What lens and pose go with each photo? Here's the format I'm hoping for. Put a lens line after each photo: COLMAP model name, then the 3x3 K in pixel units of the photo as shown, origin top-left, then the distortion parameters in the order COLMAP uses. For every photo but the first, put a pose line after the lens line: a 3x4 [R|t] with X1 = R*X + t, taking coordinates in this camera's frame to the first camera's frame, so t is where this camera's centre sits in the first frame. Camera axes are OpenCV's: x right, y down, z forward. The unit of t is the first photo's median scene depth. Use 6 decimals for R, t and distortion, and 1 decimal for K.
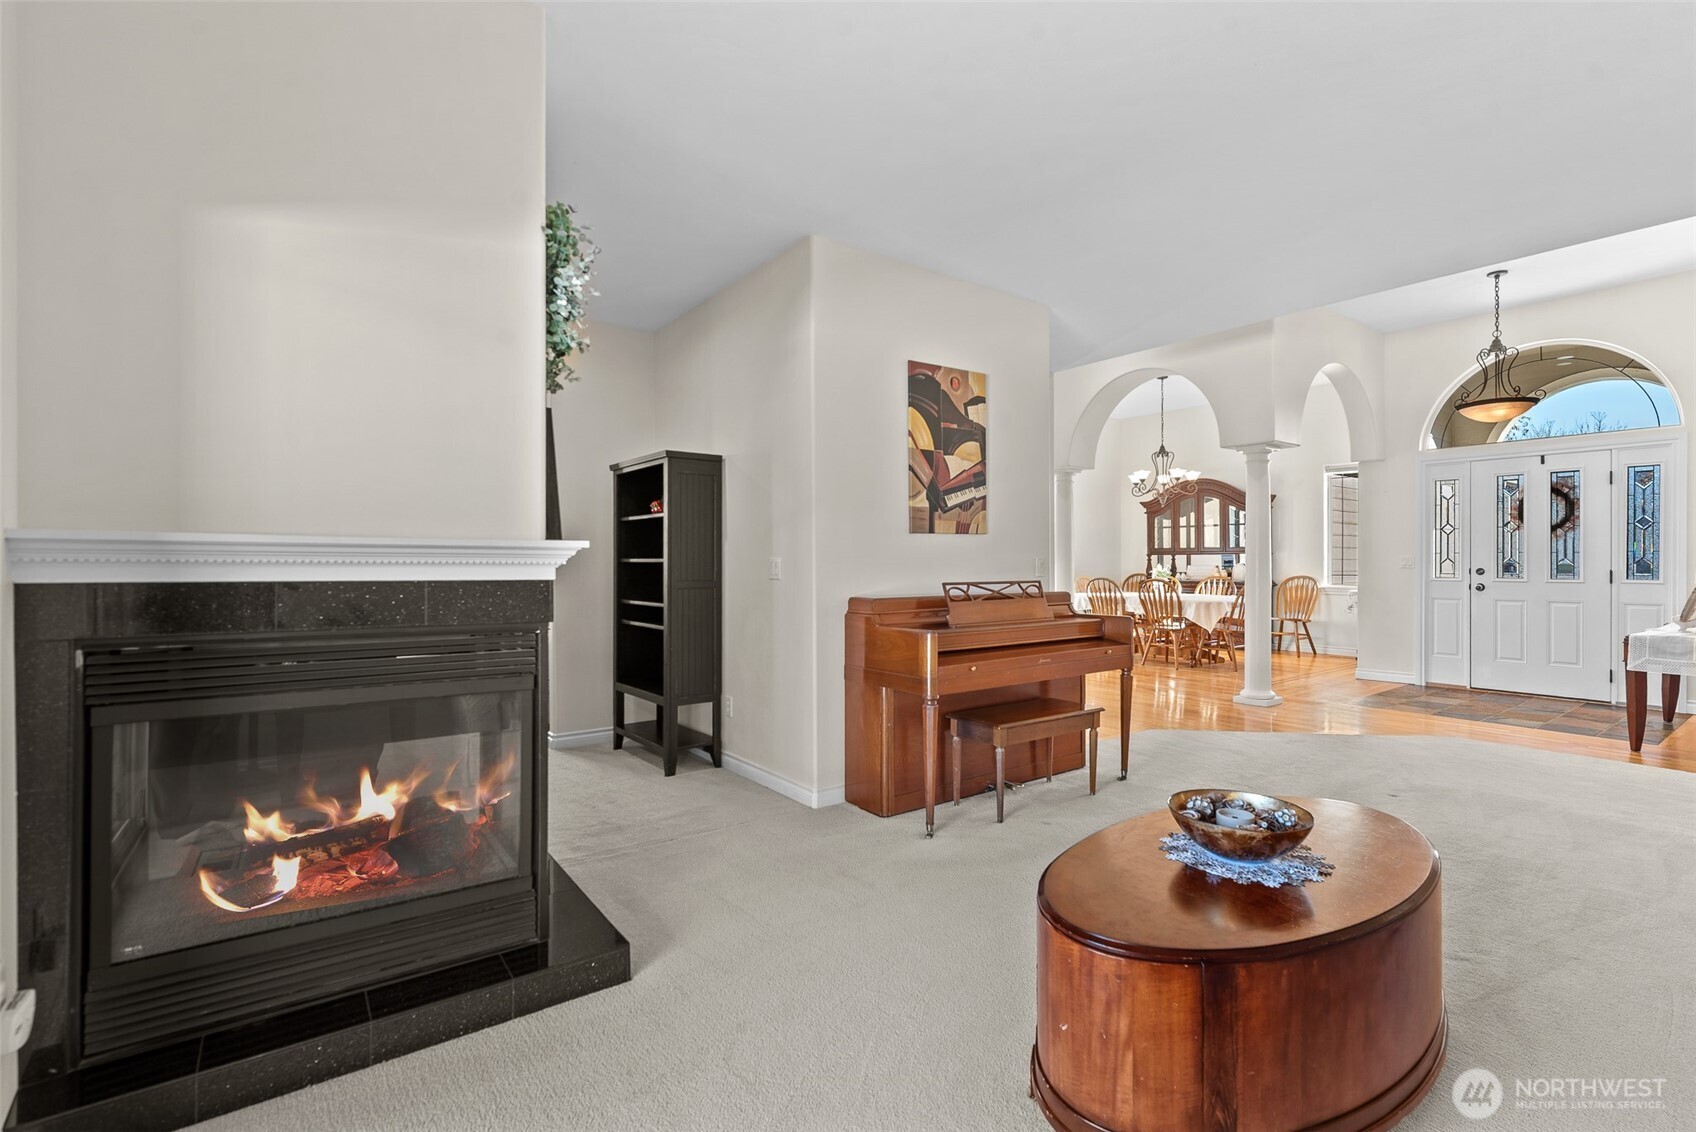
lens RADIAL K [[802.2, 0, 851.0], [0, 802.2, 563.6], [0, 0, 1]] dist [-0.003139, -0.000107]
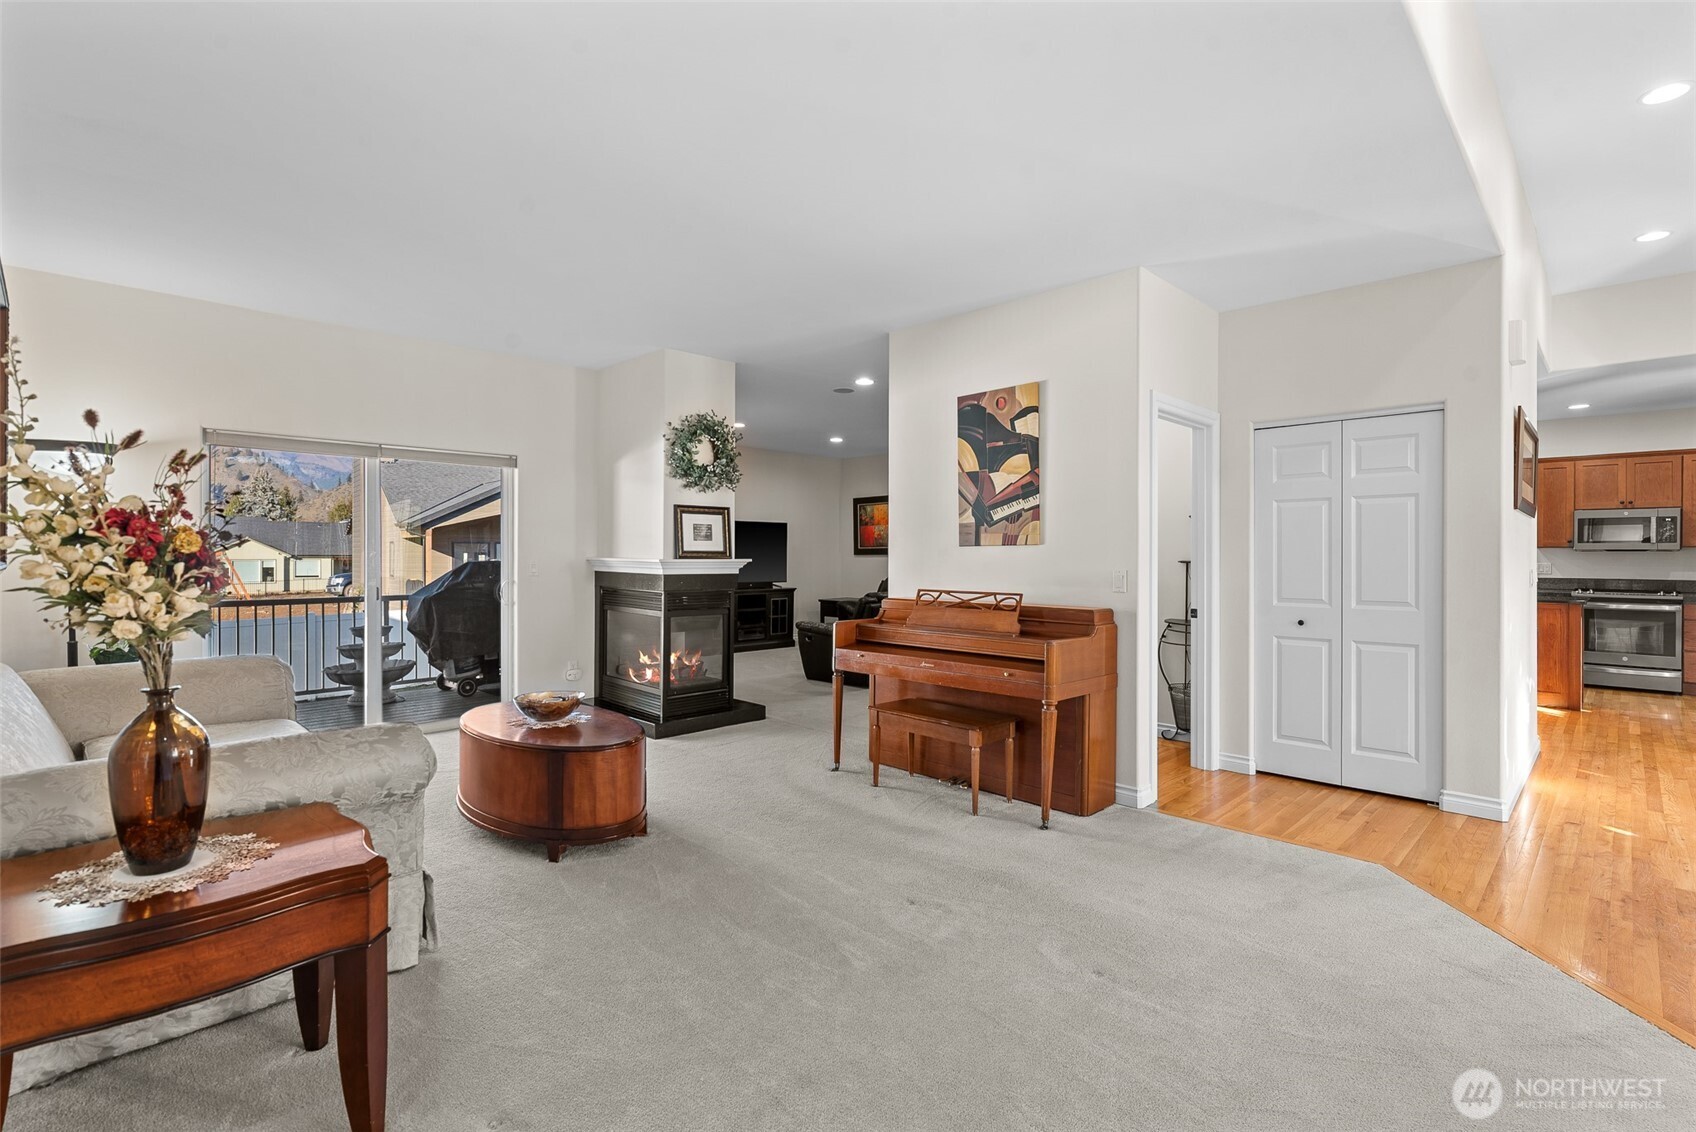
lens RADIAL K [[777.0, 0, 854.4], [0, 777.0, 563.8], [0, 0, 1]] dist [0.003257, 0.000378]
pose [[0.166108, 0.006325, -0.986087, 1.125596], [-0.002467, 0.999979, 0.005999, -0.018880], [0.986104, 0.001436, 0.166120, 0.649317]]
